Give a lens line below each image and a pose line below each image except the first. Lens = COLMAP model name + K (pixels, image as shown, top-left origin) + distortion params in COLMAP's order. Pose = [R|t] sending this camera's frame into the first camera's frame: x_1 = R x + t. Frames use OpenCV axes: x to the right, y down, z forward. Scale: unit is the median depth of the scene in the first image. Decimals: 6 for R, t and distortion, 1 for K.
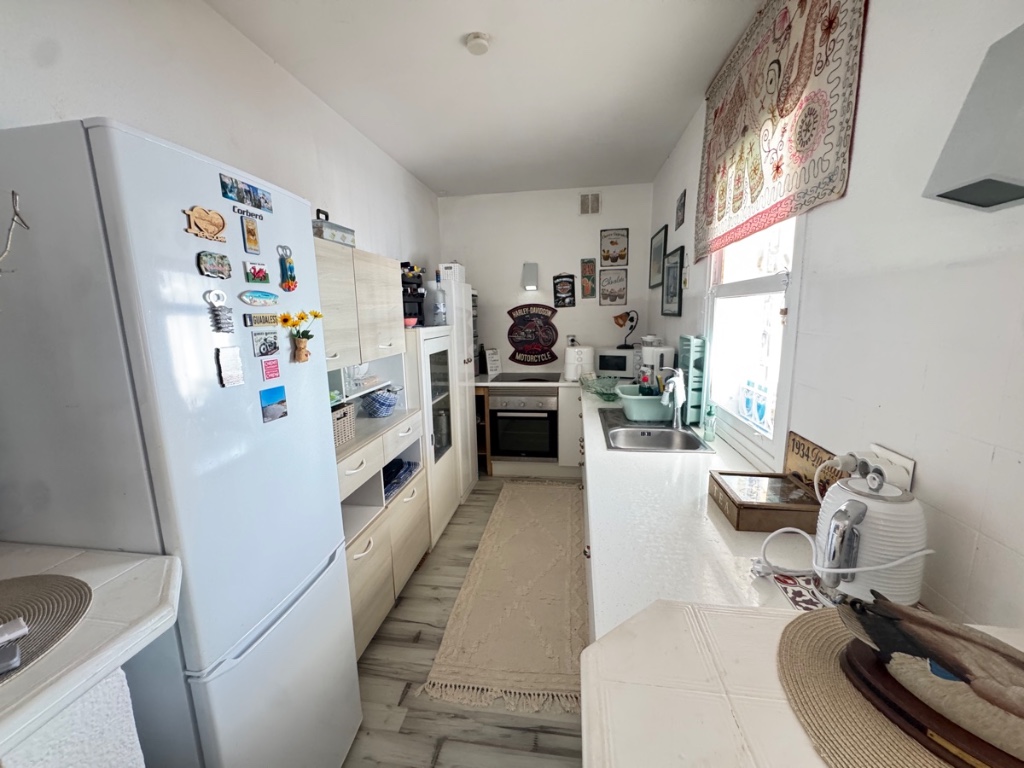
lens RADIAL K [[411.2, 0, 508.0], [0, 411.2, 383.4], [0, 0, 1]] dist [-0.003560, 0.000419]
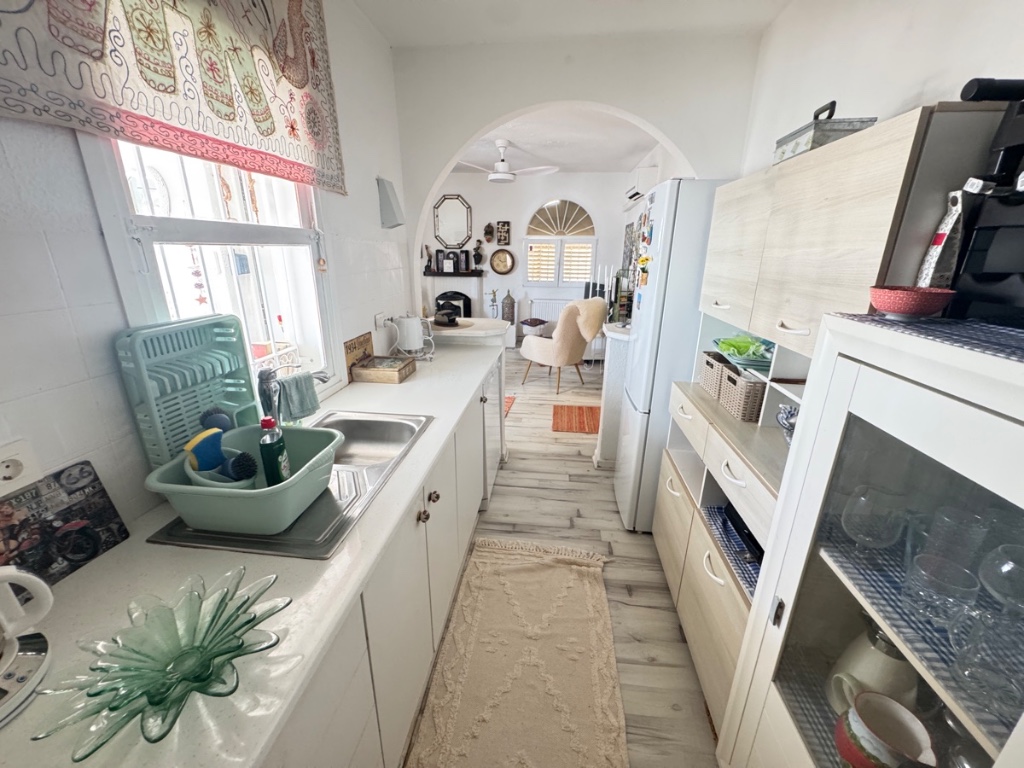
lens RADIAL K [[411.2, 0, 513.0], [0, 411.2, 385.6], [0, 0, 1]] dist [-0.003560, 0.000419]
pose [[-0.998631, 0.026812, -0.044912, 0.053459], [0.002478, 0.881914, 0.471404, -0.165897], [0.052247, 0.470647, -0.880773, 0.888548]]
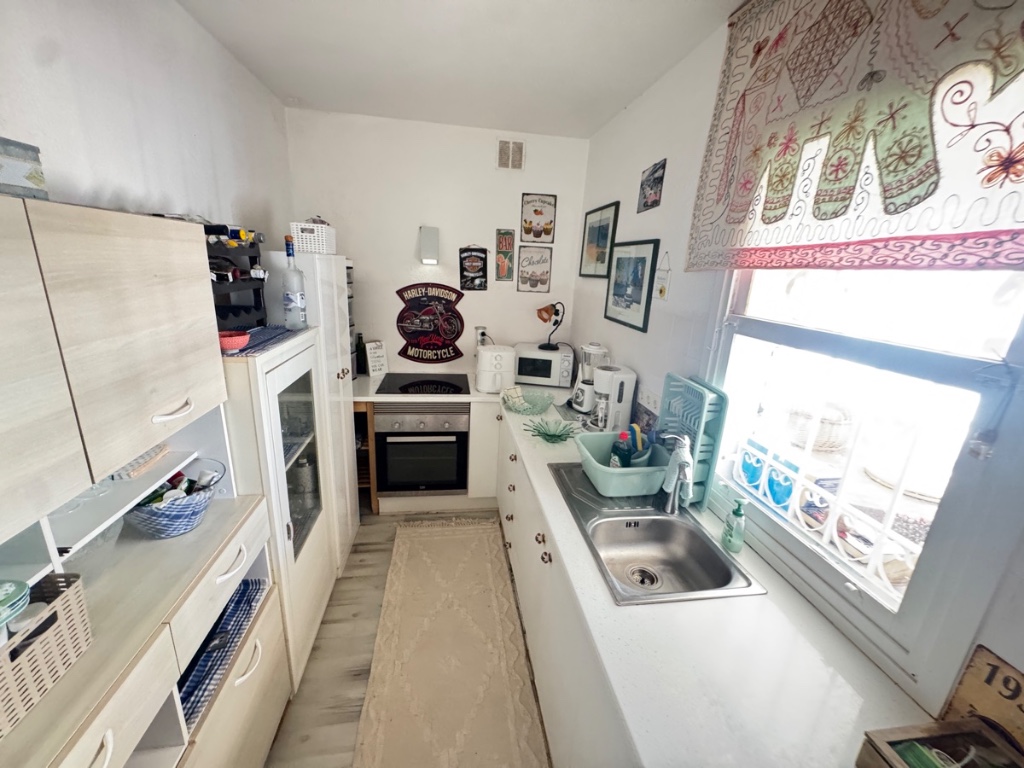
lens RADIAL K [[411.2, 0, 510.7], [0, 411.2, 382.8], [0, 0, 1]] dist [-0.003560, 0.000419]
pose [[0.950326, -0.013343, 0.310971, -0.043027], [-0.021733, 0.993798, 0.109058, -0.110591], [-0.310497, -0.110399, 0.944142, 0.258240]]
